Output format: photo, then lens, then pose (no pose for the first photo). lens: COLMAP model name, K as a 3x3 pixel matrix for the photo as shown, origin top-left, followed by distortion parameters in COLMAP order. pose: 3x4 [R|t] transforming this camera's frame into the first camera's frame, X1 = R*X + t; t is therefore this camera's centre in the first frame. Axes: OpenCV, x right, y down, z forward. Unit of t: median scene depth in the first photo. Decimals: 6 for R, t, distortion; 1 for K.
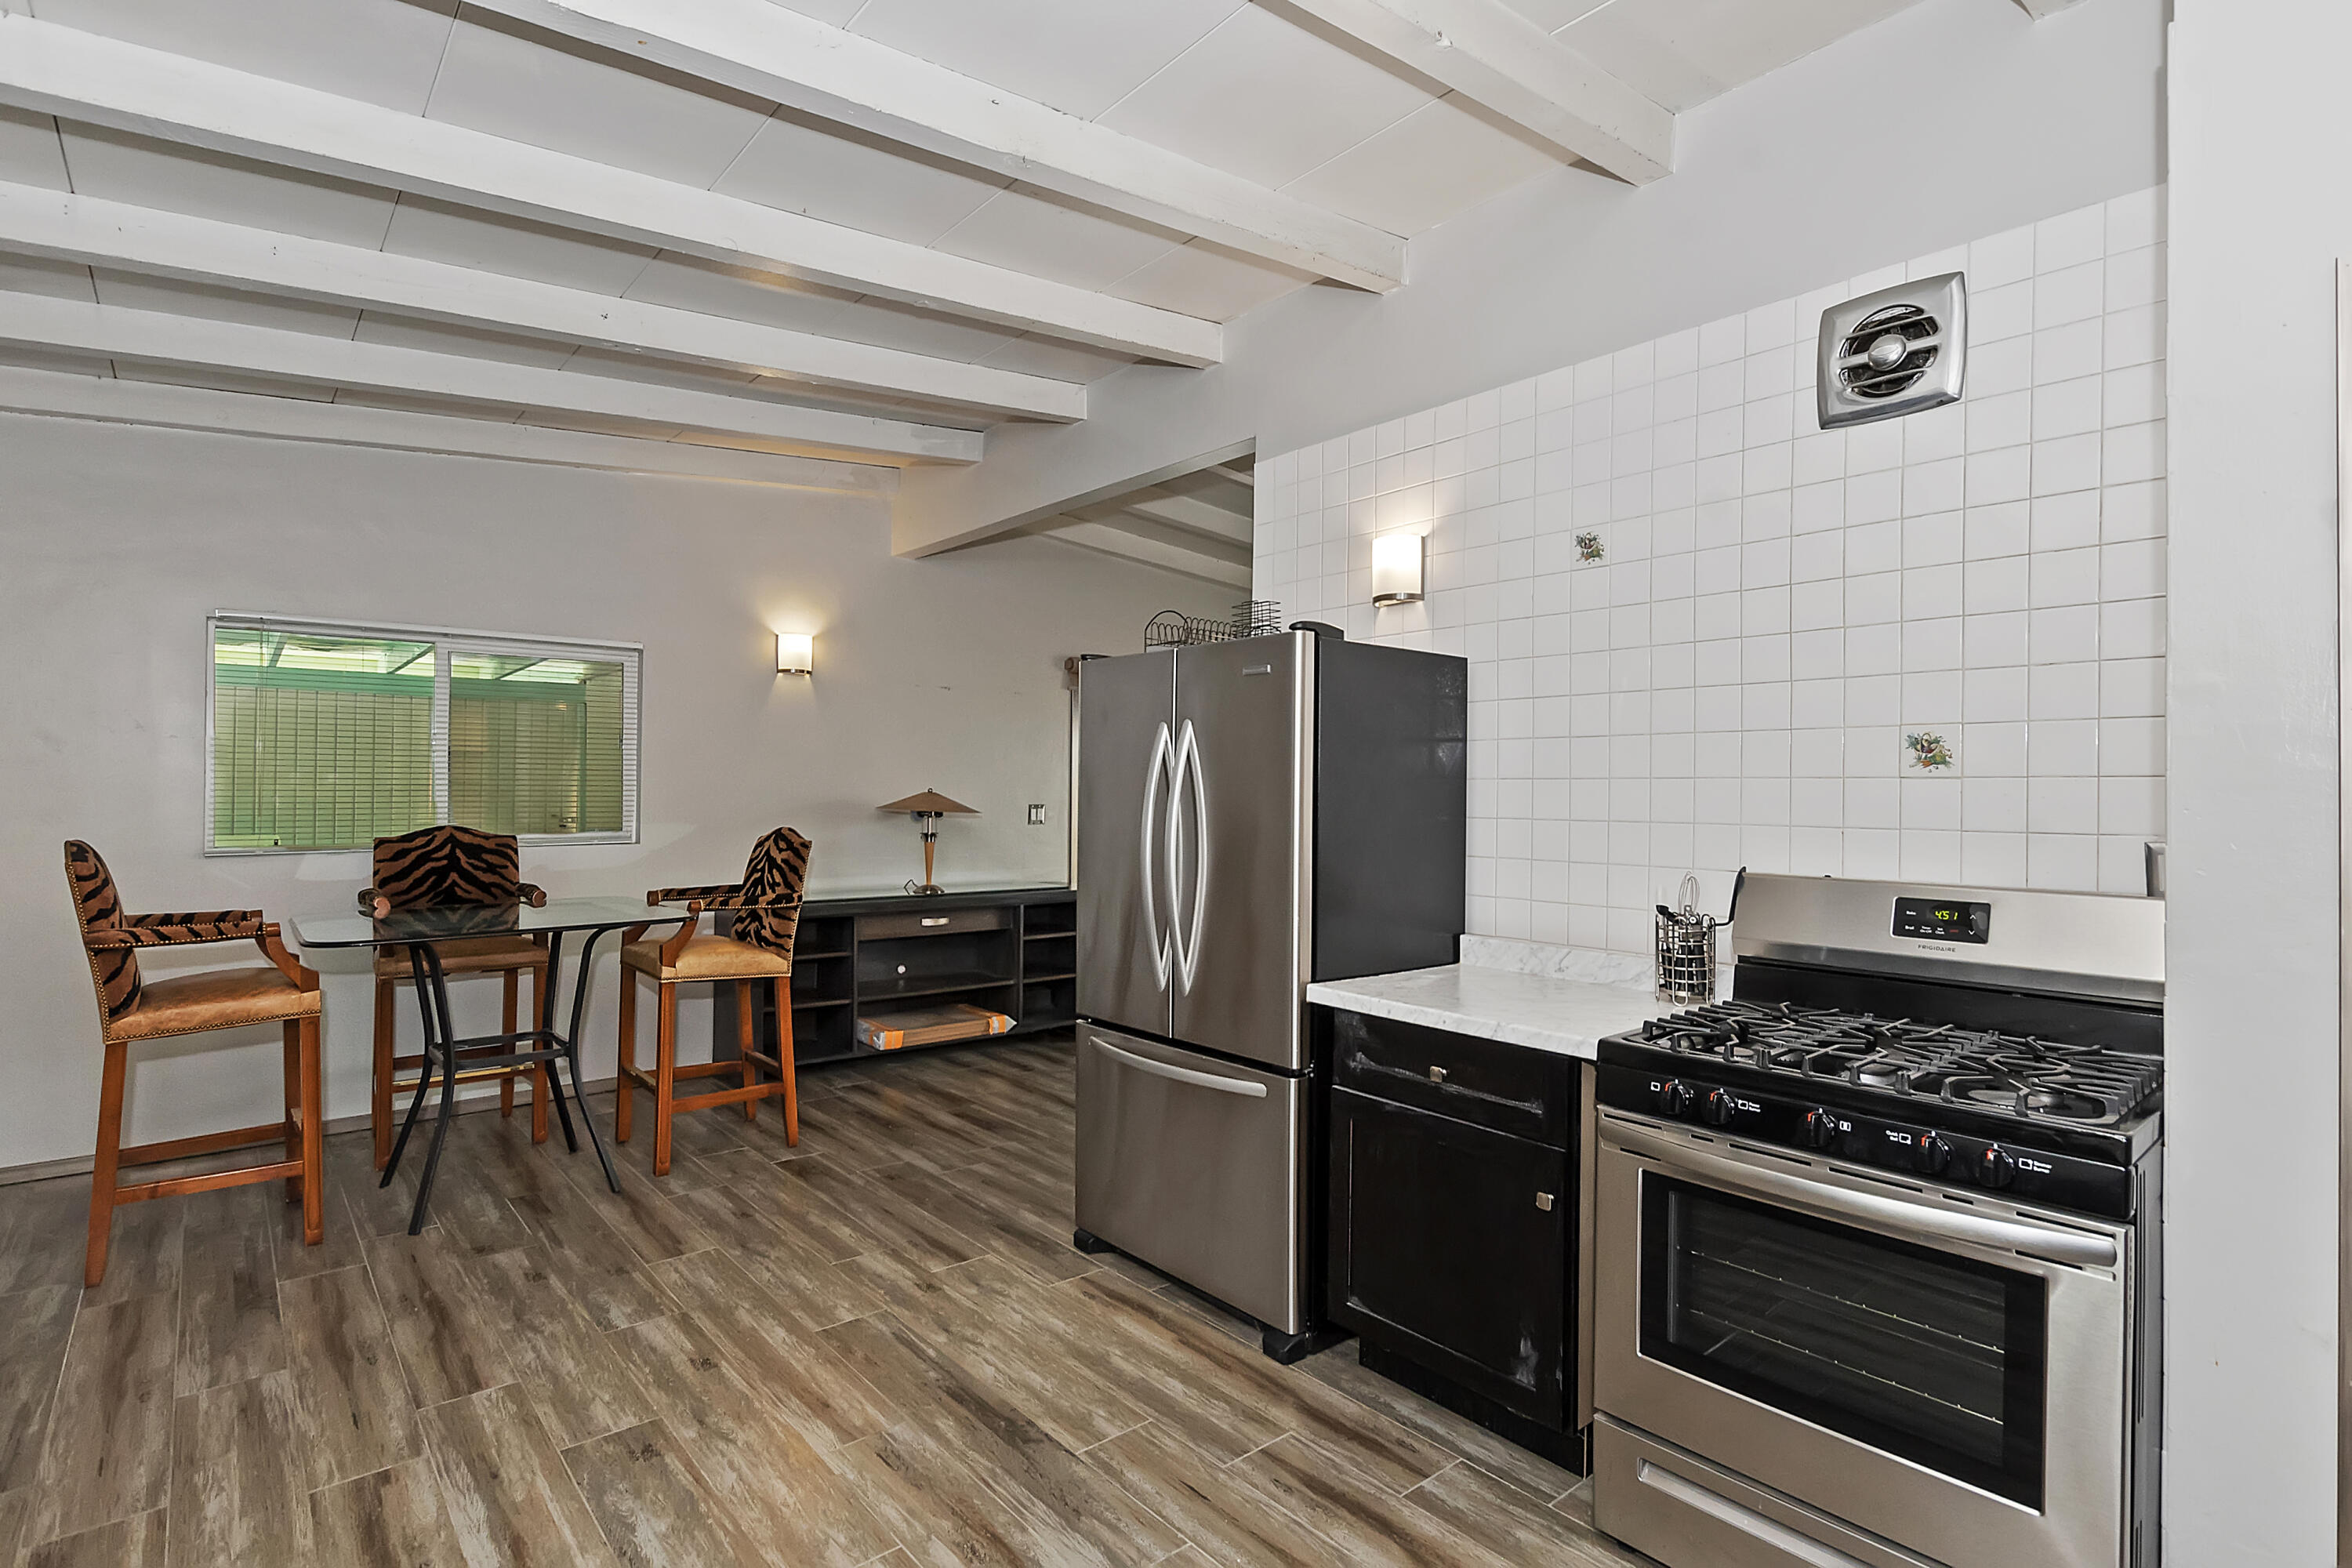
lens RADIAL K [[1152.3, 0, 1176.0], [0, 1152.3, 784.0], [0, 0, 1]] dist [0.018142, 0.000089]
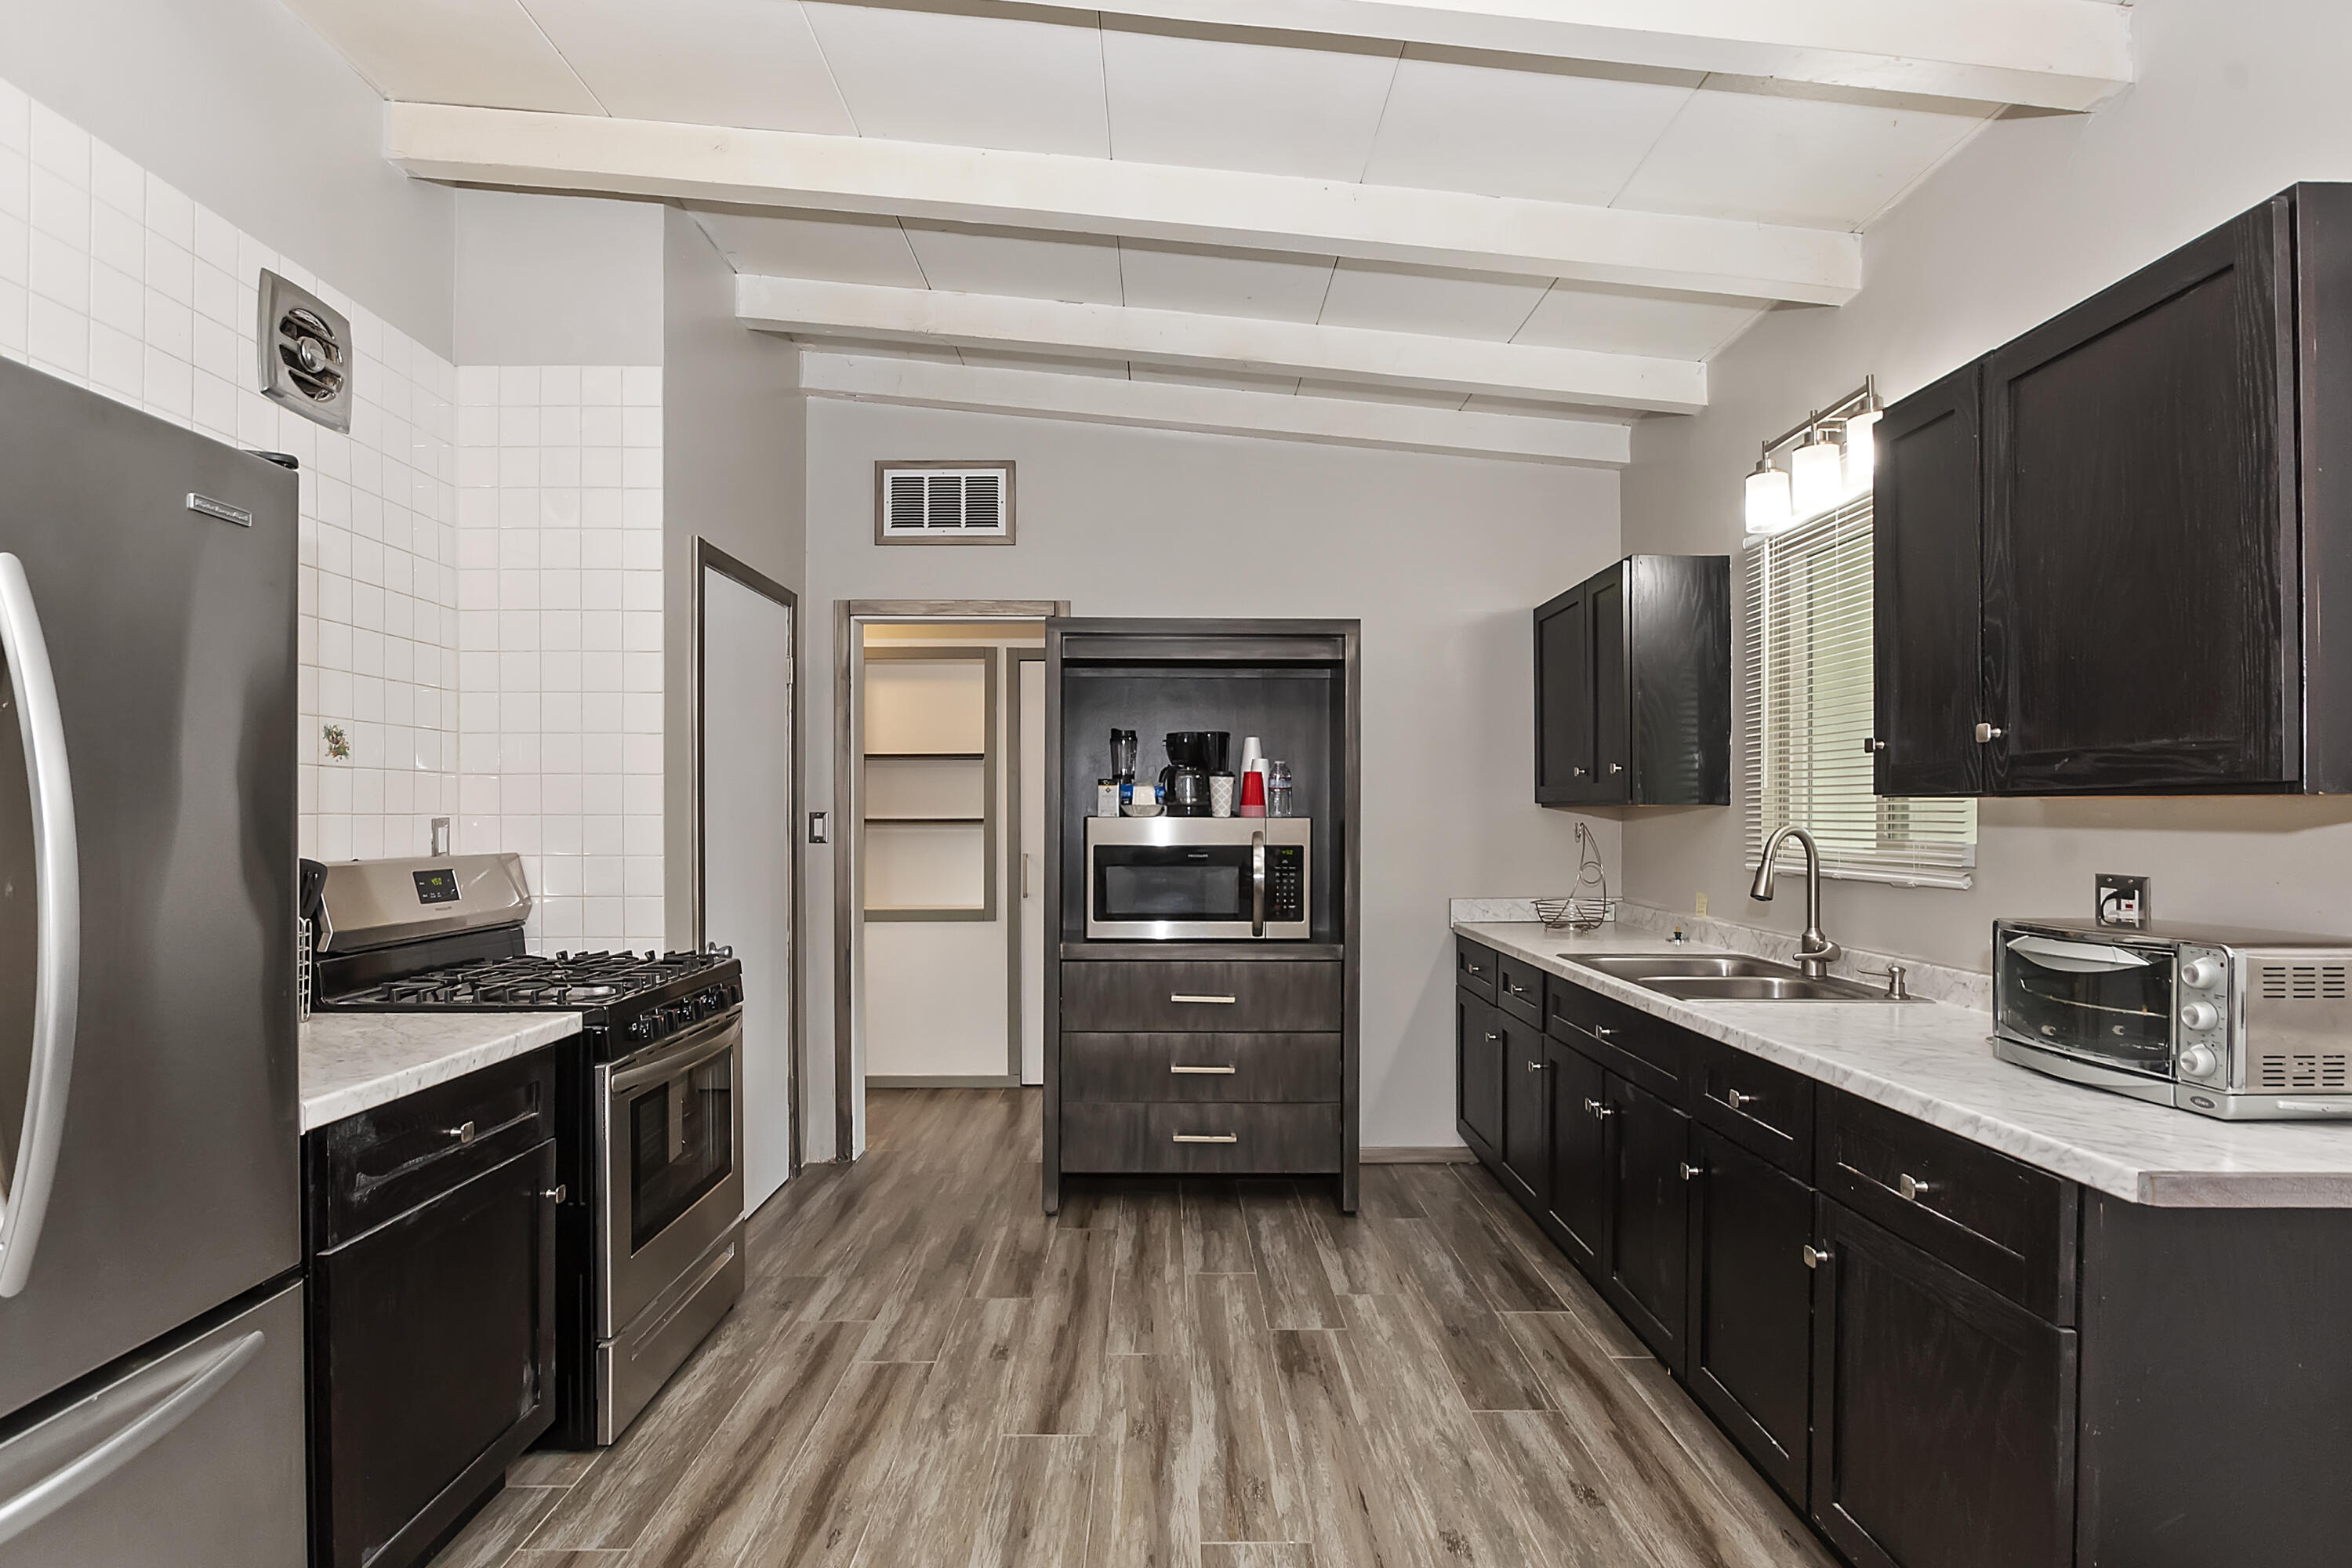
lens RADIAL K [[1146.3, 0, 1180.5], [0, 1146.3, 815.9], [0, 0, 1]] dist [-0.011469, 0.000020]
pose [[-0.771393, -0.008921, 0.636296, -0.347609], [-0.009420, 0.999952, 0.002600, 0.016407], [-0.636289, -0.003989, -0.771440, 0.701859]]
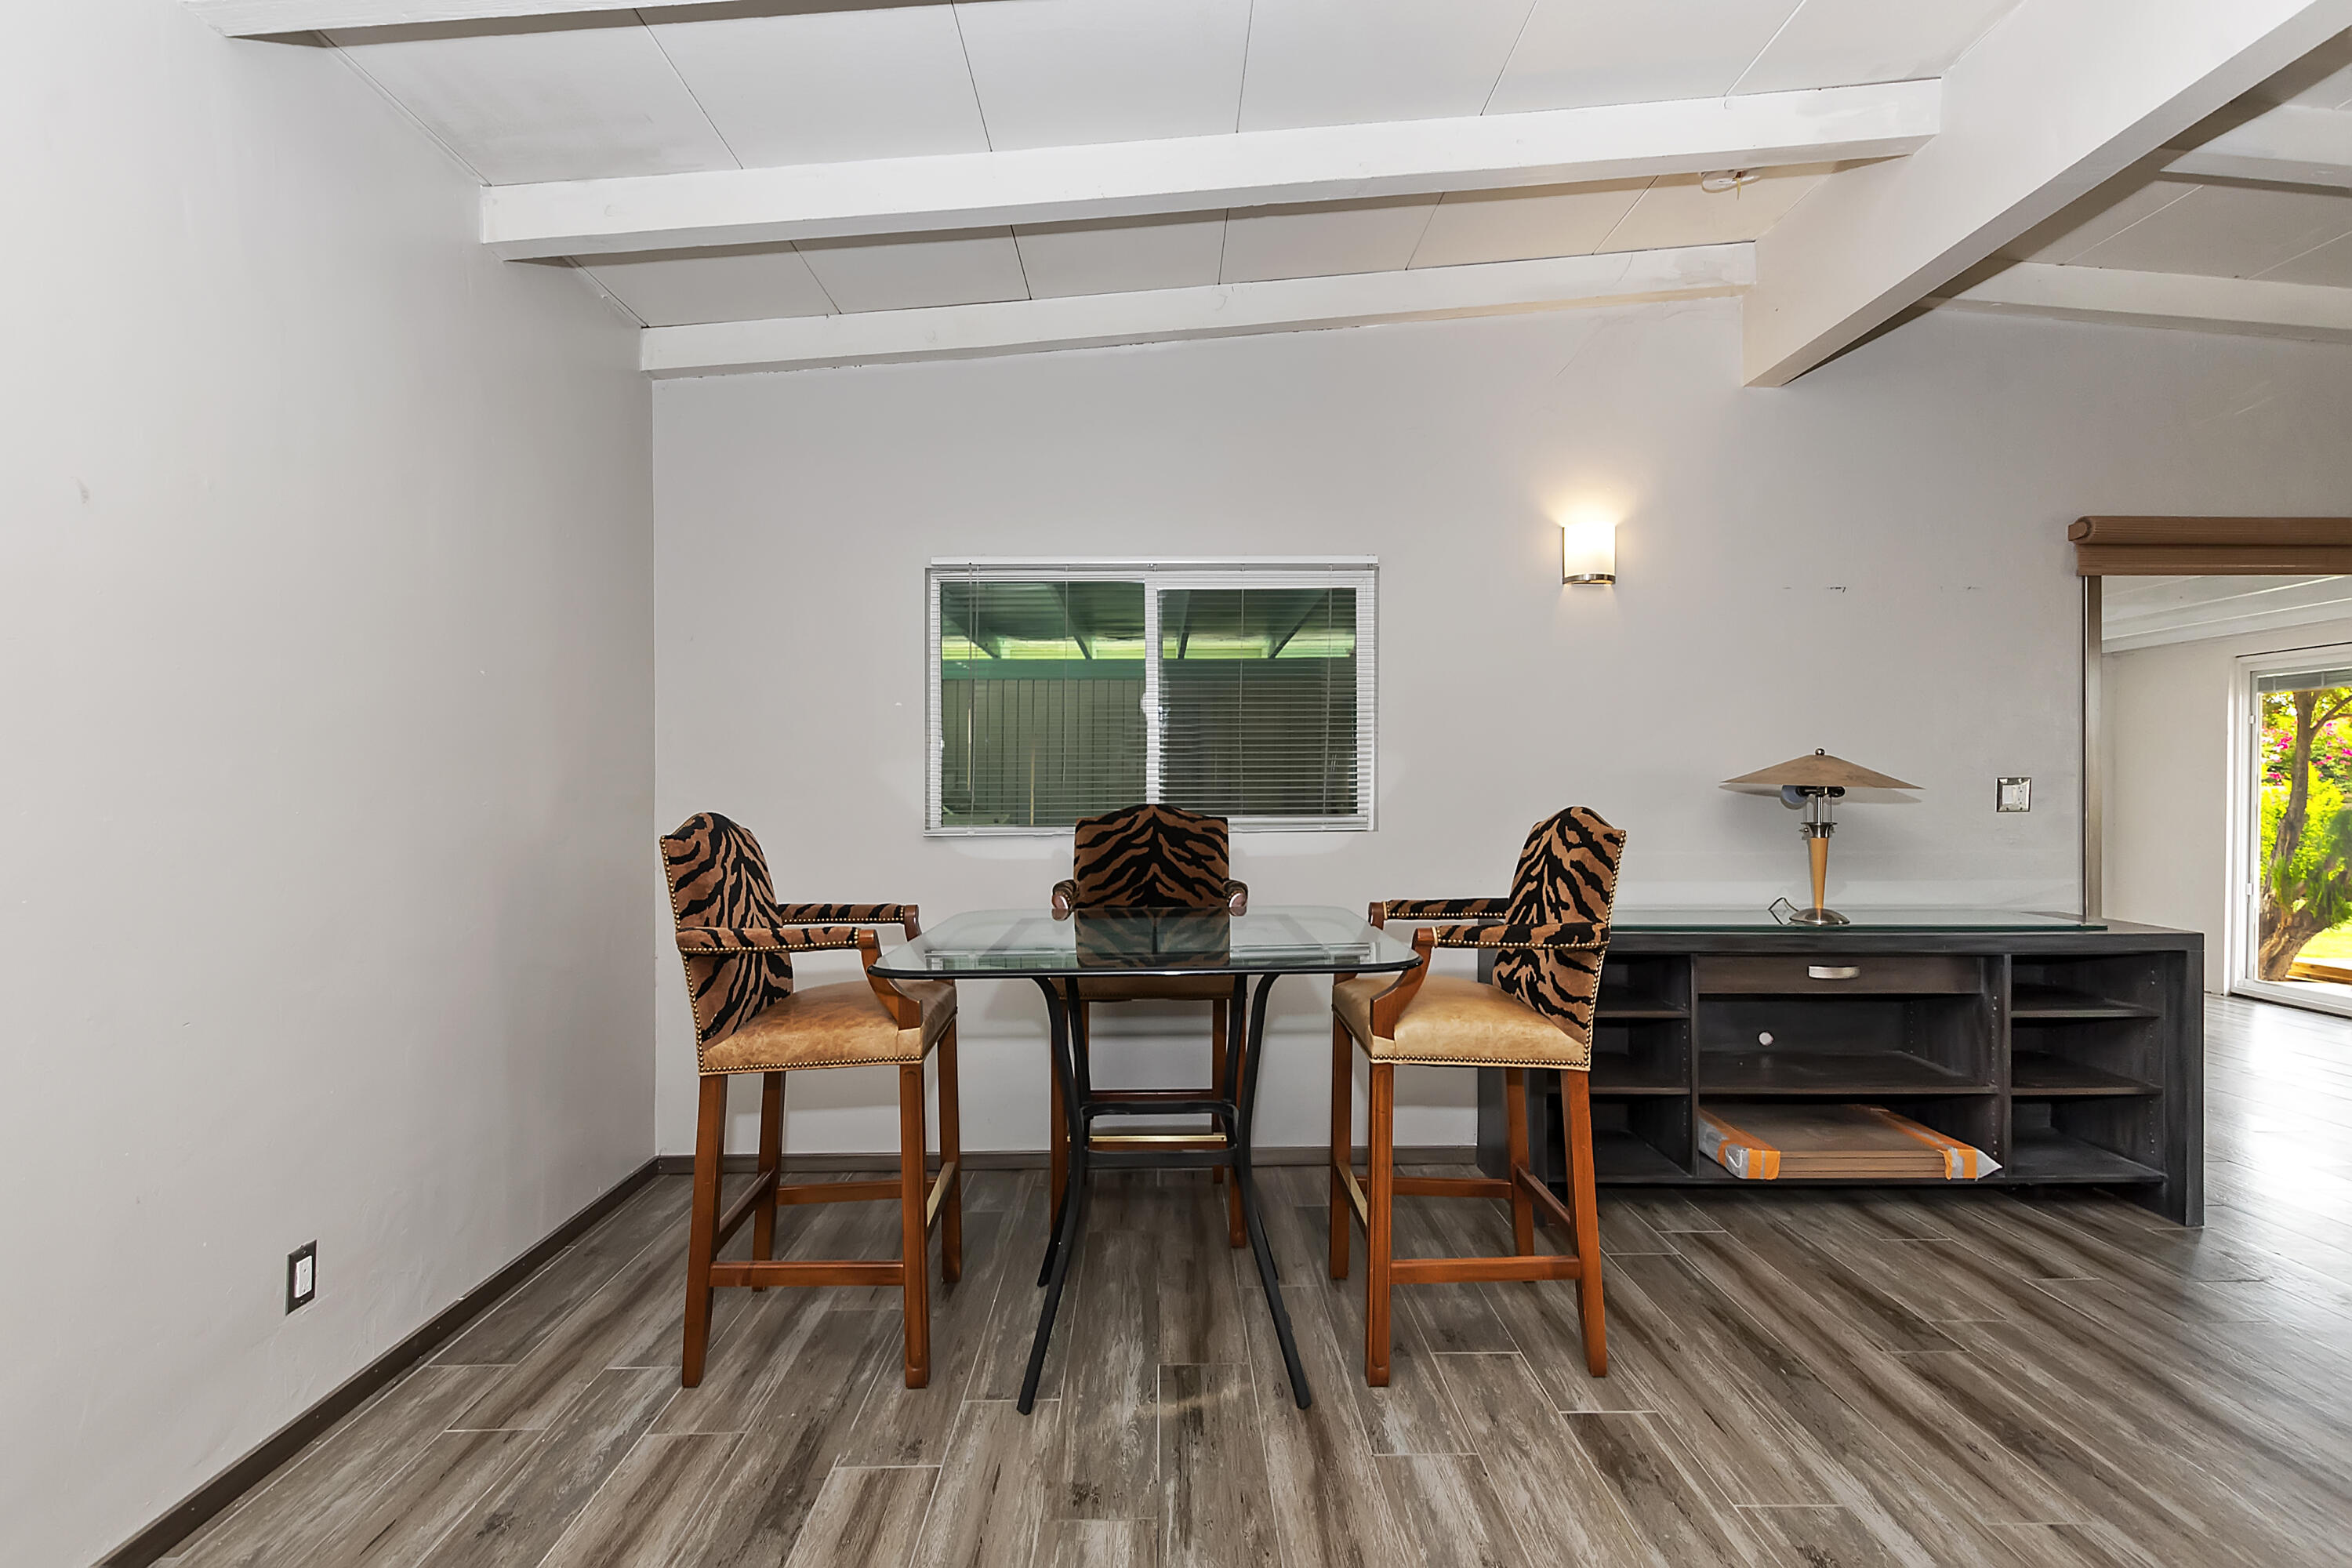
lens RADIAL K [[1075.5, 0, 1177.5], [0, 1075.5, 793.4], [0, 0, 1]] dist [0.002413, -0.000420]
pose [[0.777289, -0.005634, -0.629119, -0.154570], [0.012974, 0.999891, 0.007076, 0.024409], [0.629010, -0.013662, 0.777277, 0.454353]]
